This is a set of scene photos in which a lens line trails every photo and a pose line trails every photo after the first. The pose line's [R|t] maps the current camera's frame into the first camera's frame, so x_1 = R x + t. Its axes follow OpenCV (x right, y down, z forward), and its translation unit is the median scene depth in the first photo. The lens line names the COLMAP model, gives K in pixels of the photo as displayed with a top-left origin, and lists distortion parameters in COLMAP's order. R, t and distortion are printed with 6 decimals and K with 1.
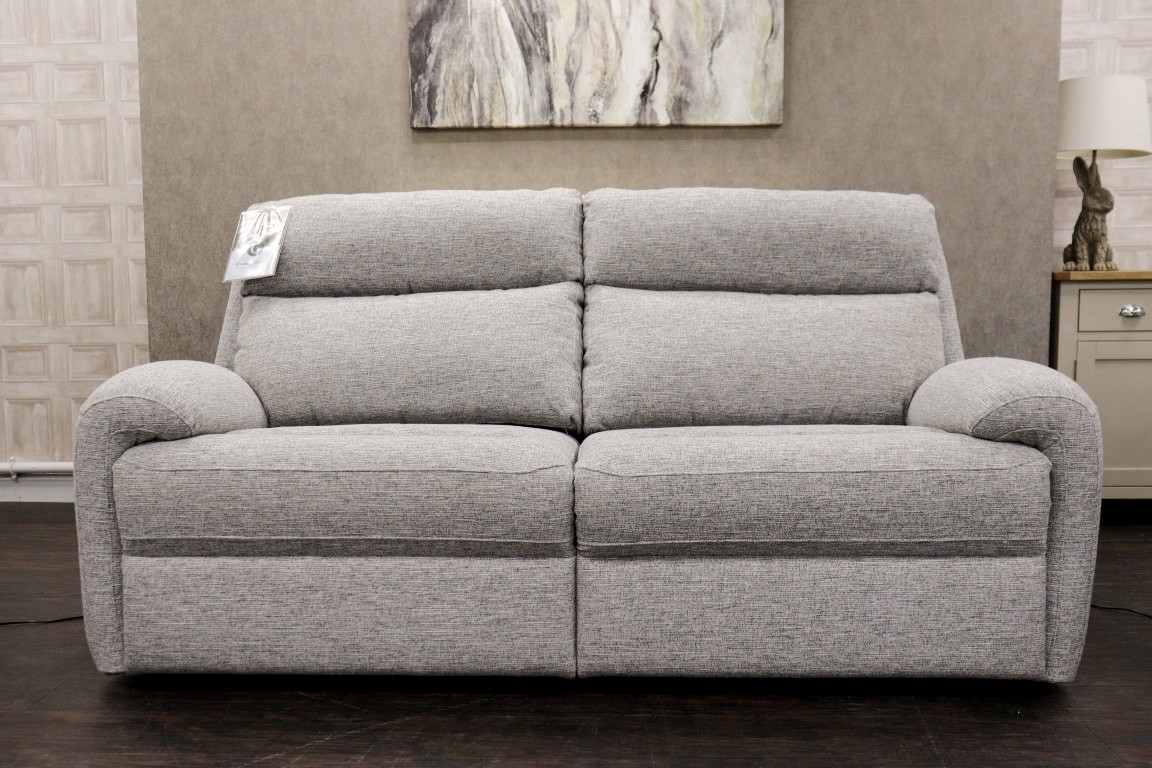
lens RADIAL K [[1081.3, 0, 576.2], [0, 1081.3, 378.5], [0, 0, 1]] dist [0.000435, -0.006090]
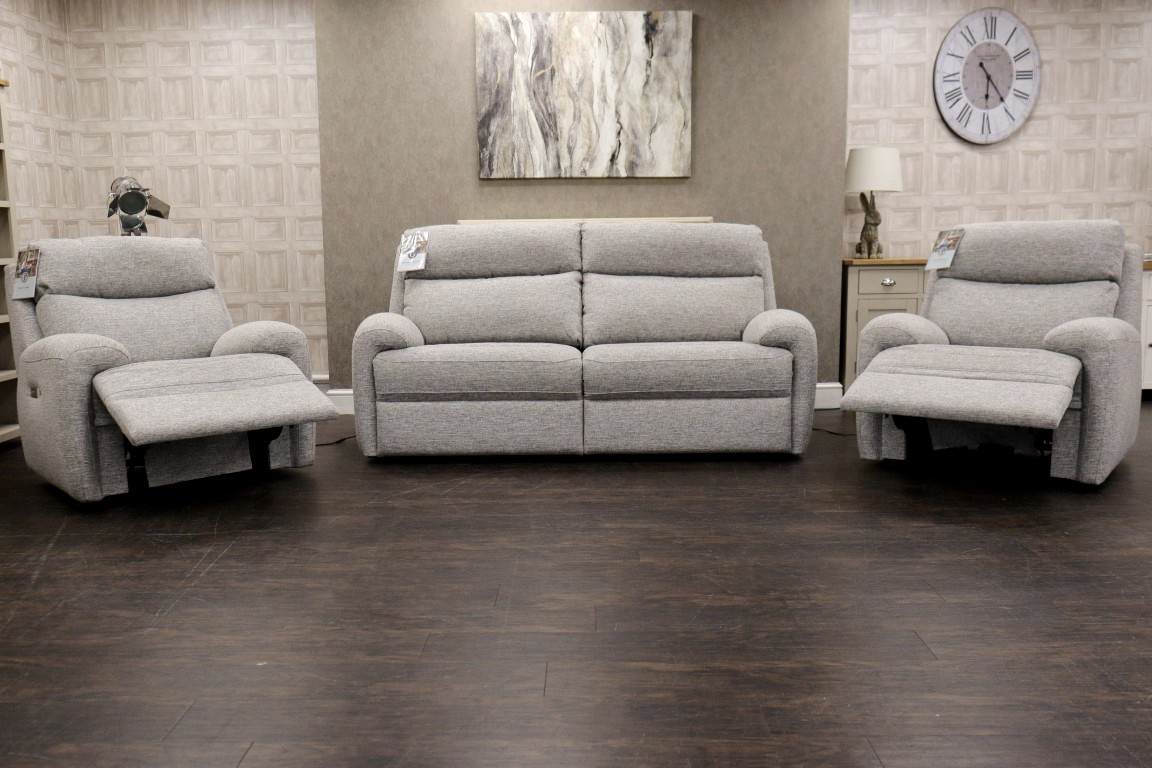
lens RADIAL K [[1047.8, 0, 577.3], [0, 1047.8, 383.2], [0, 0, 1]] dist [-0.000719, -0.005142]
pose [[0.999483, -0.007209, 0.031323, -0.050113], [0.005590, 0.998659, 0.051470, 0.012133], [-0.031652, -0.051268, 0.998183, -0.720647]]
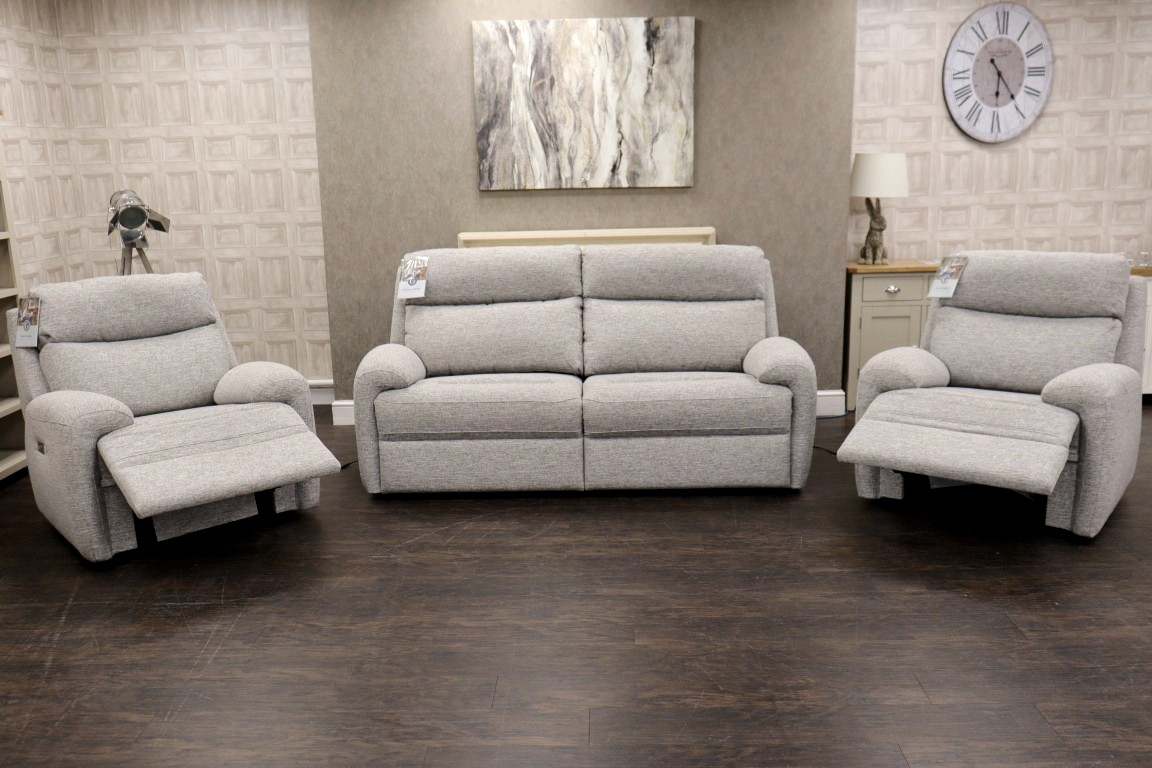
lens RADIAL K [[1047.8, 0, 577.3], [0, 1047.8, 383.2], [0, 0, 1]] dist [-0.000719, -0.005142]
pose [[0.999687, -0.017351, 0.018034, -0.031669], [0.014850, 0.991328, 0.130572, -0.144891], [-0.020144, -0.130264, 0.991275, -0.713805]]
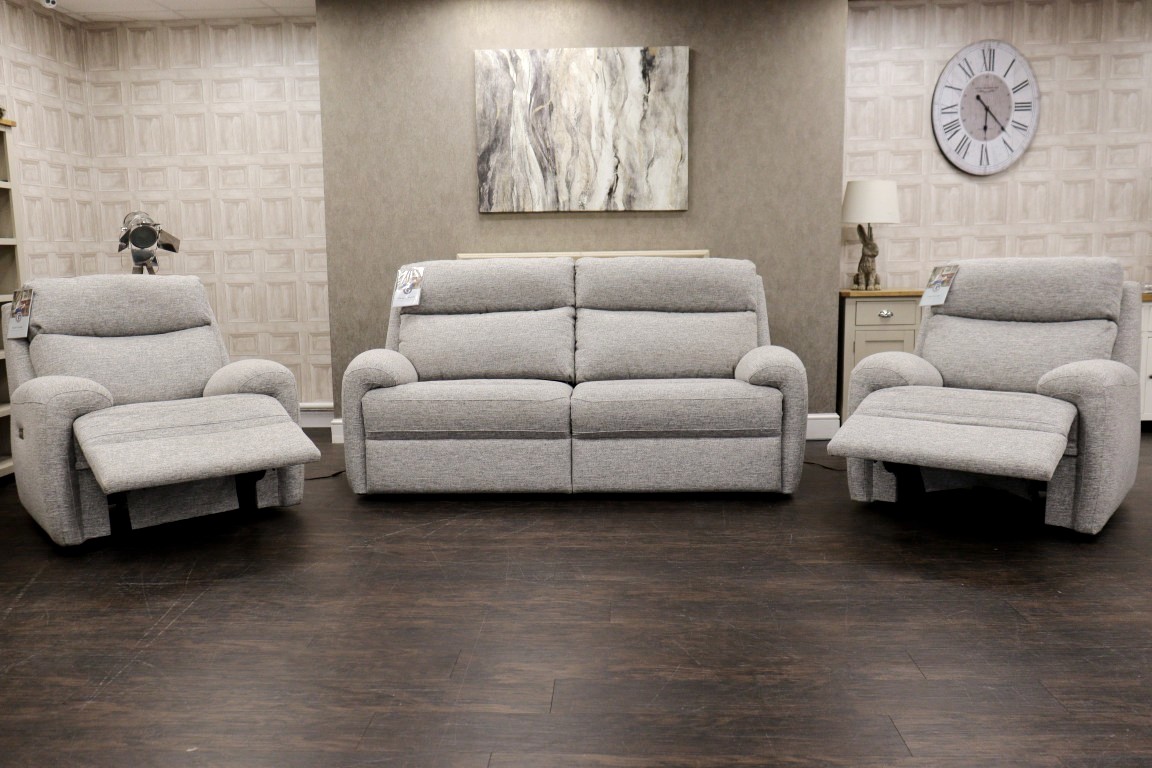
lens RADIAL K [[980.7, 0, 578.1], [0, 980.7, 382.5], [0, 0, 1]] dist [-0.002601, -0.001912]
pose [[0.999986, -0.005263, 0.000670, 0.007795], [0.005226, 0.998920, 0.046173, -0.027085], [-0.000912, -0.046168, 0.998933, -0.629882]]
